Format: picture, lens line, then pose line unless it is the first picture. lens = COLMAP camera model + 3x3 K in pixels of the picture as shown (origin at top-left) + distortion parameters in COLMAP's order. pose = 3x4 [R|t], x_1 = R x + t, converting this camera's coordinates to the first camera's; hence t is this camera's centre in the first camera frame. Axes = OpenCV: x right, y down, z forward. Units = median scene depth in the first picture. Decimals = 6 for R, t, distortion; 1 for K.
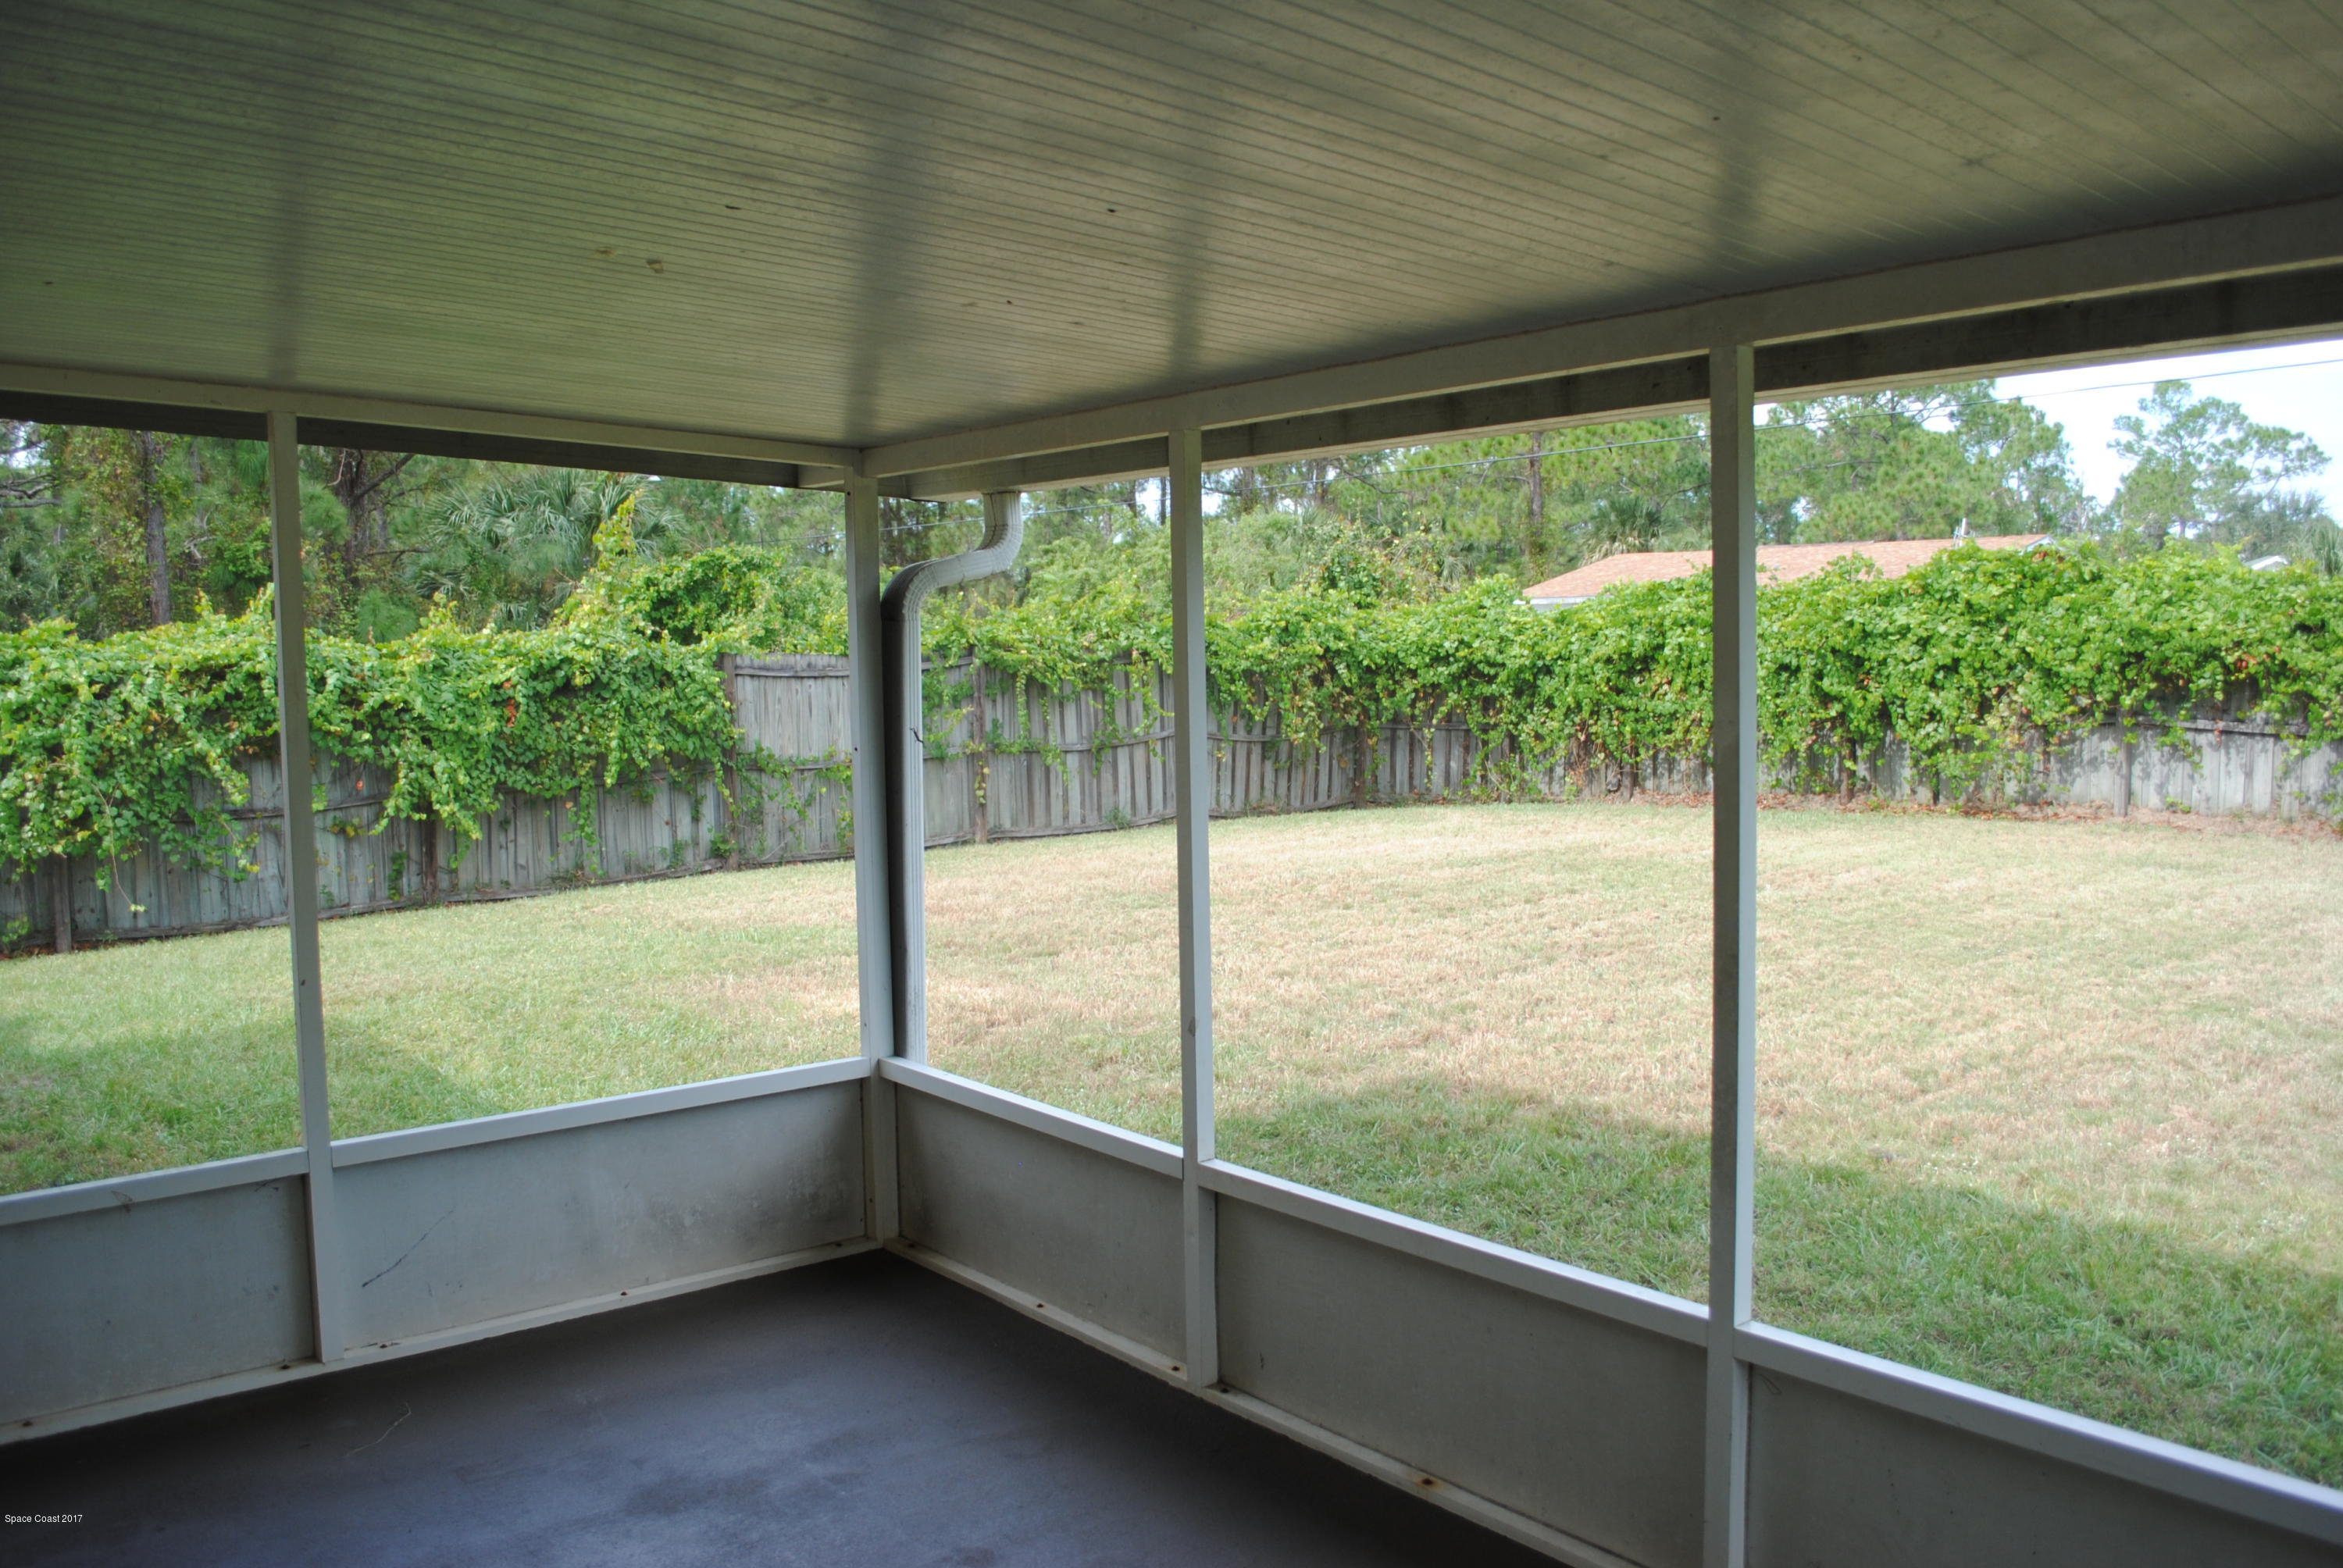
lens RADIAL K [[1858.6, 0, 1171.5], [0, 1858.6, 784.0], [0, 0, 1]] dist [-0.076285, 0.004286]
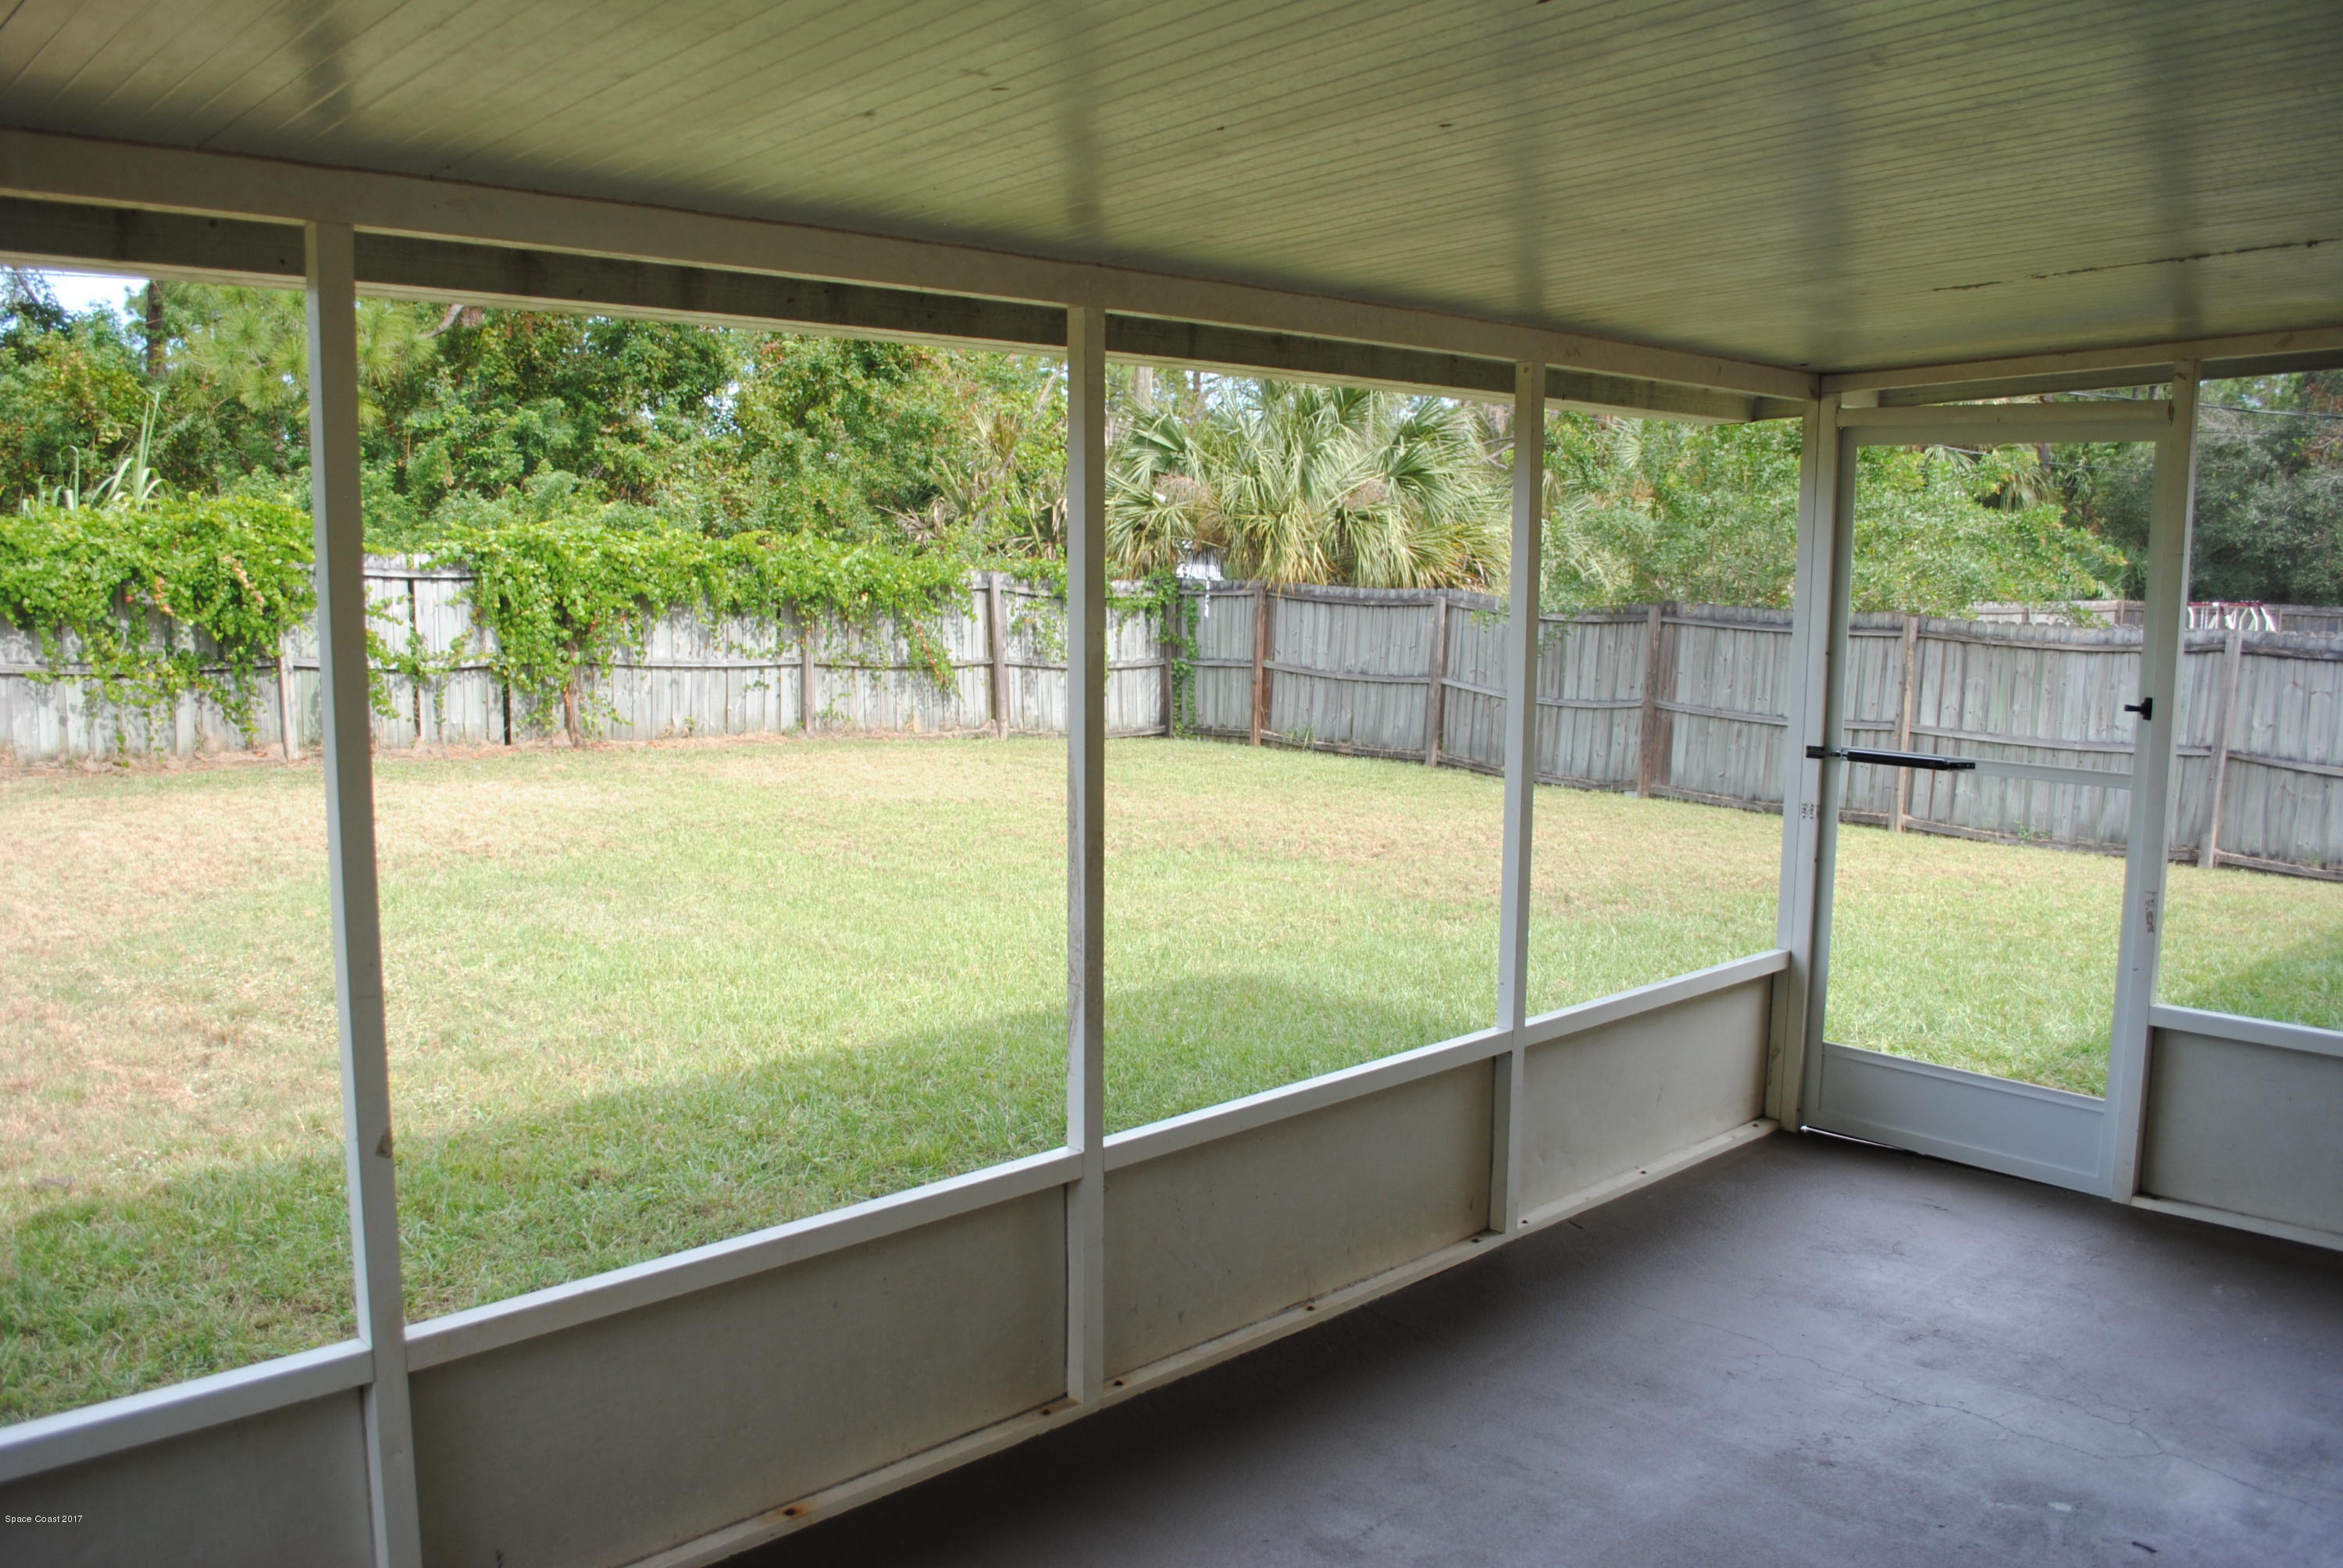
lens RADIAL K [[1780.8, 0, 1171.5], [0, 1780.8, 784.0], [0, 0, 1]] dist [0.003570, 0.001326]
pose [[-0.025400, -0.111225, 0.993471, -0.871876], [0.074552, 0.990813, 0.112834, -0.066696], [-0.996894, 0.076932, -0.016875, 1.026164]]
